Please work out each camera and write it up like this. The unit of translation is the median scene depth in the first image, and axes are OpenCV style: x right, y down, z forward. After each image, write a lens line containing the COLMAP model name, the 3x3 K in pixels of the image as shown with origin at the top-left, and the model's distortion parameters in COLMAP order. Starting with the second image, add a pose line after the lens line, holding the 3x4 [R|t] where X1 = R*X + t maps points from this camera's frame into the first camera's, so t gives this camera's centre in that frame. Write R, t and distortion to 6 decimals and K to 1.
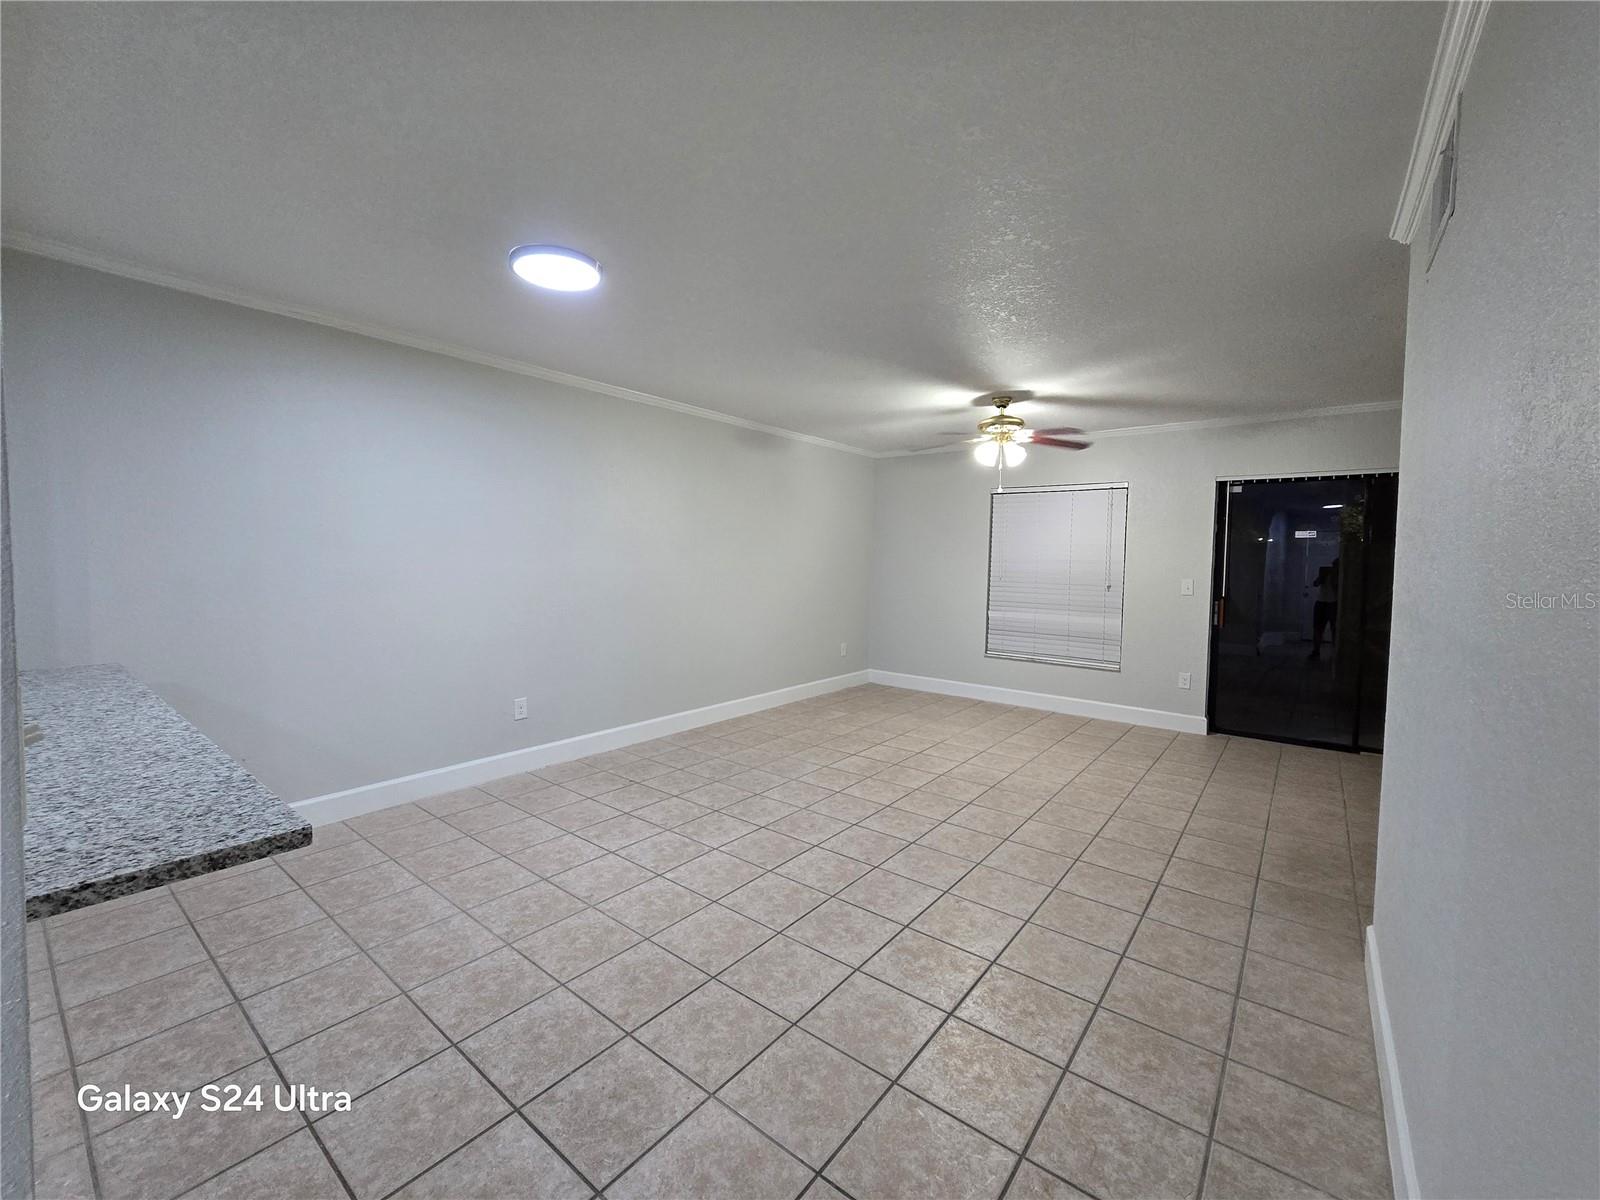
lens RADIAL K [[657.5, 0, 789.8], [0, 657.5, 589.7], [0, 0, 1]] dist [-0.006749, 0.001980]
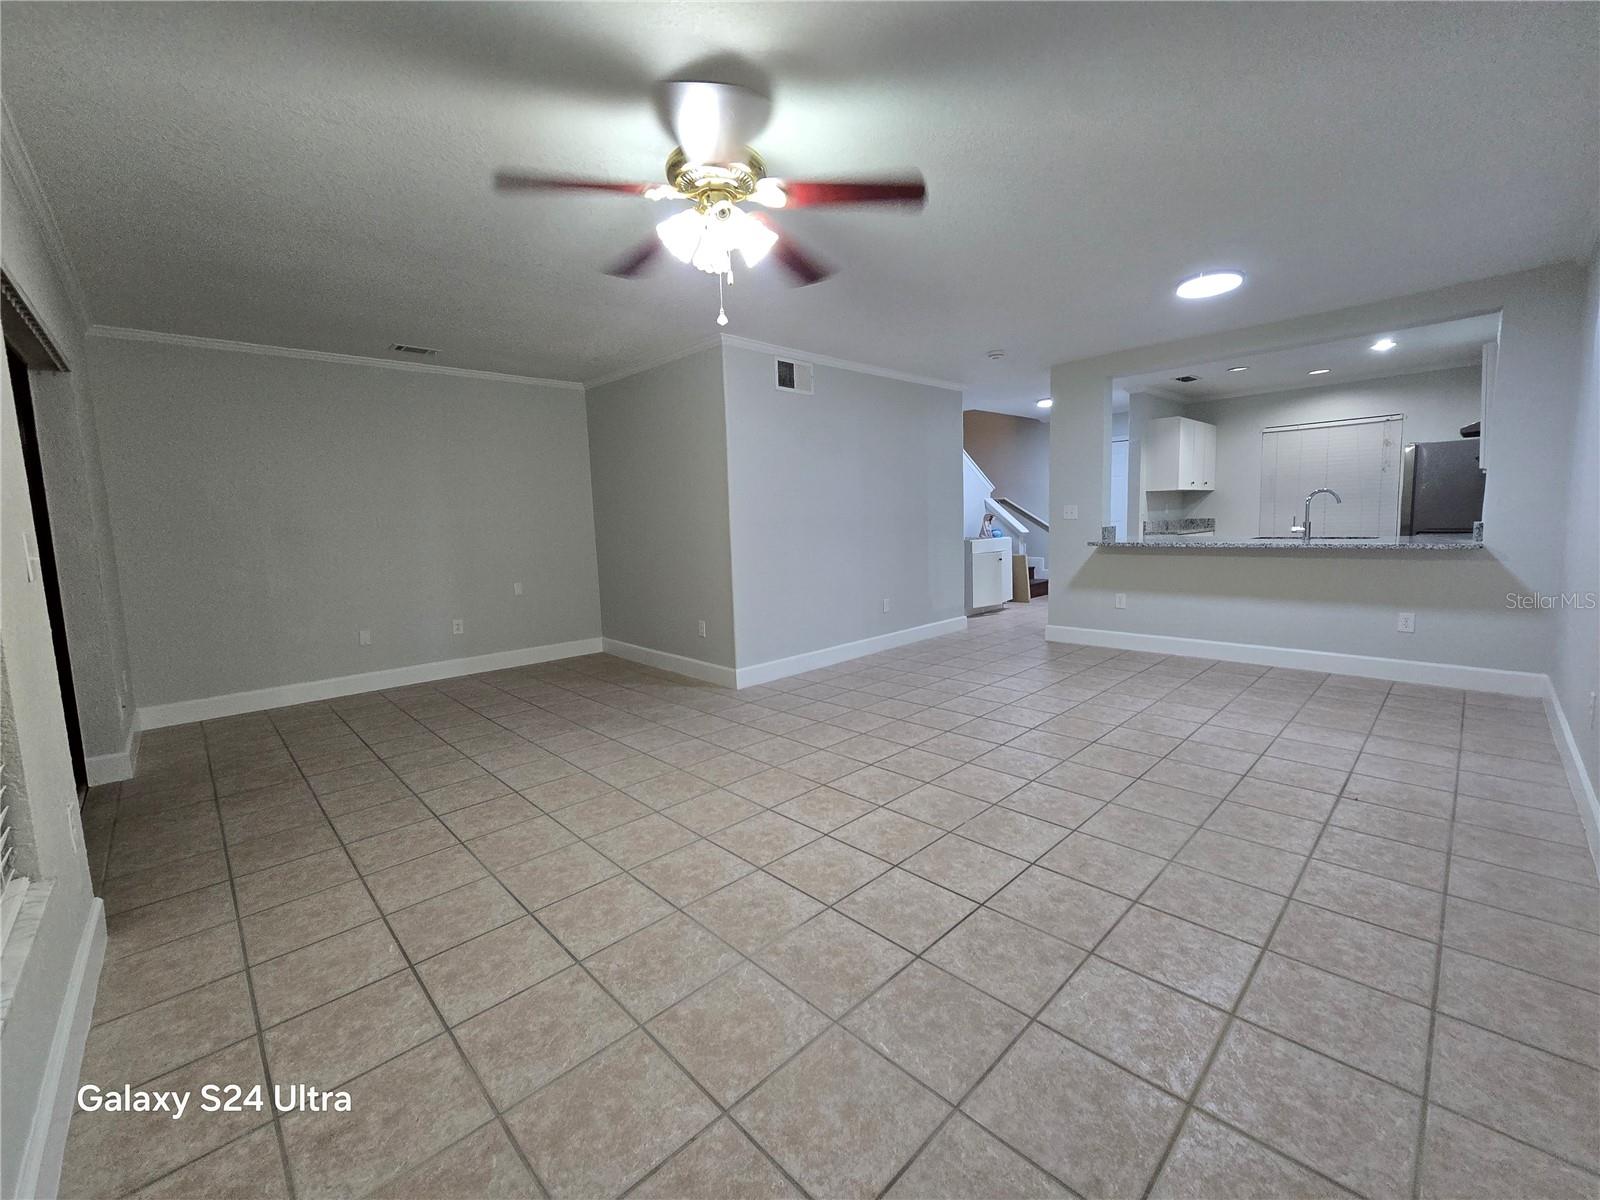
lens RADIAL K [[657.5, 0, 795.6], [0, 657.5, 588.4], [0, 0, 1]] dist [-0.006749, 0.001980]
pose [[-0.991746, 0.002430, 0.128195, 0.253766], [0.022508, 0.987593, 0.155411, -0.040539], [-0.126227, 0.157013, -0.979497, 1.780046]]
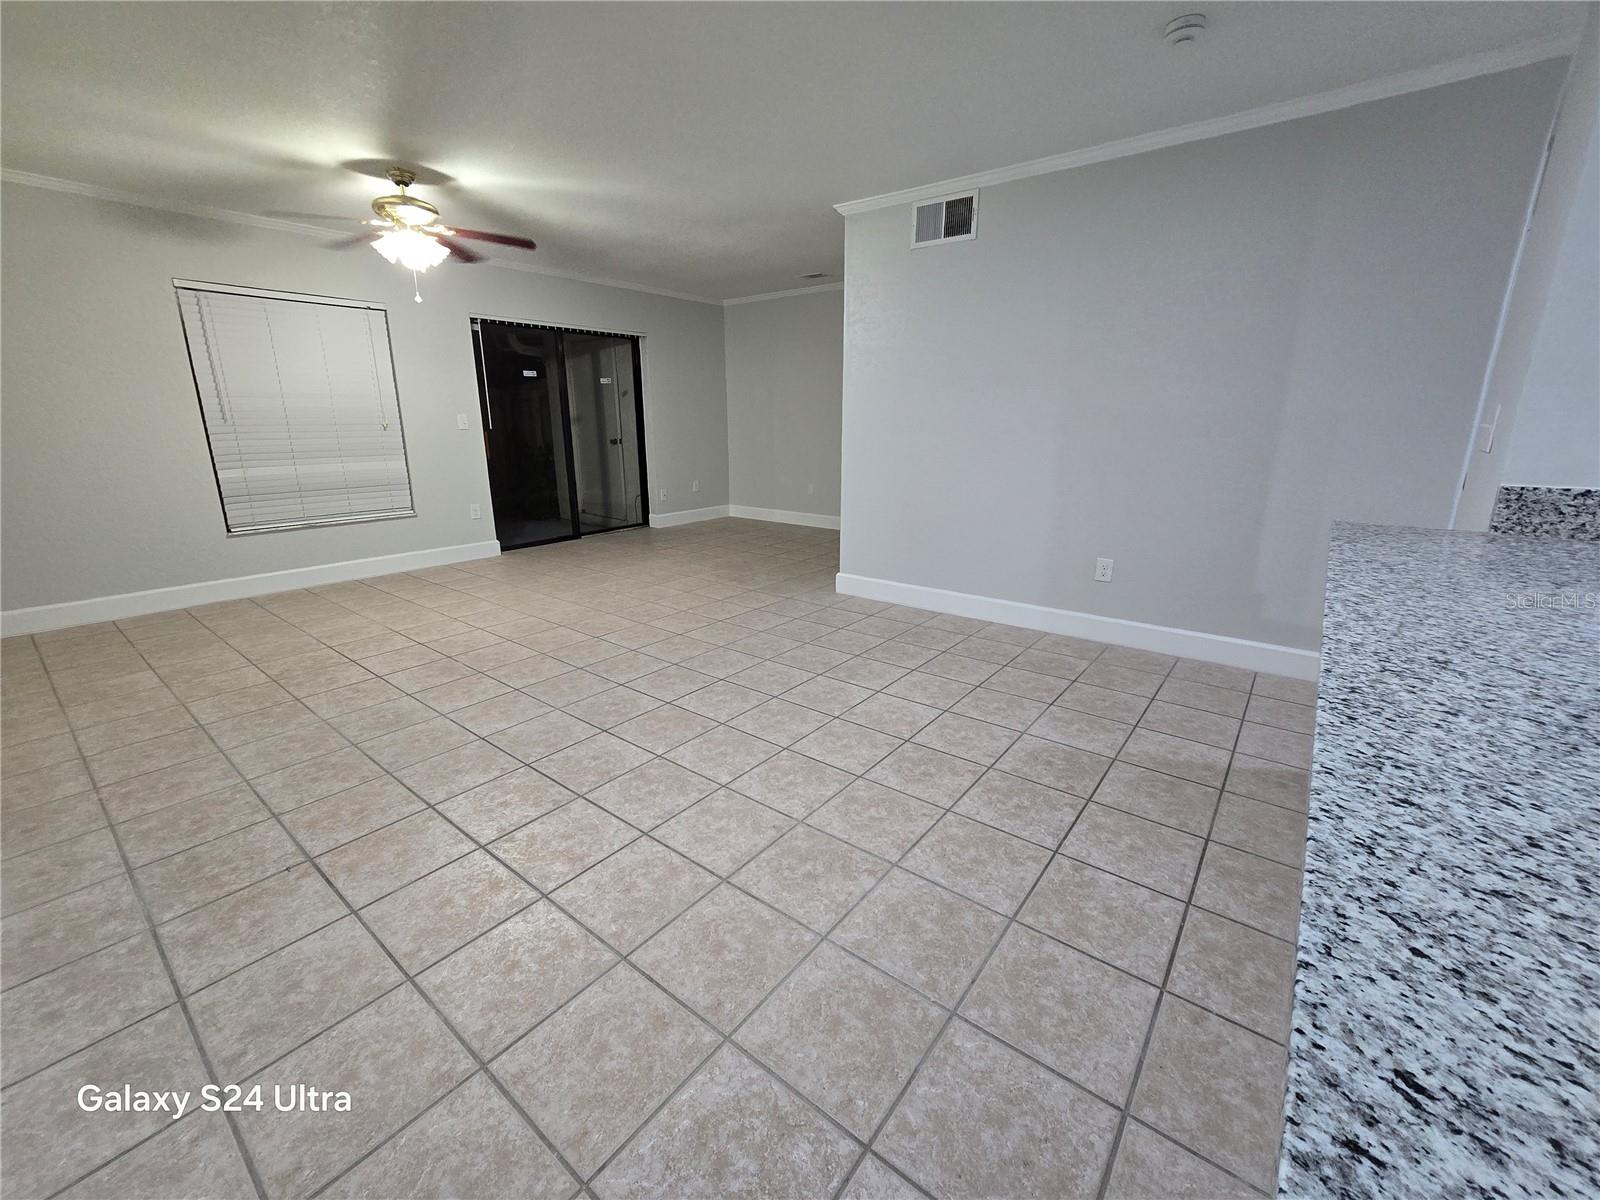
lens RADIAL K [[657.5, 0, 803.9], [0, 657.5, 591.0], [0, 0, 1]] dist [-0.006749, 0.001980]
pose [[-0.012154, -0.273531, 0.961786, -0.667095], [0.051701, 0.960399, 0.273790, -0.003891], [-0.998589, 0.053052, 0.002469, 0.657588]]
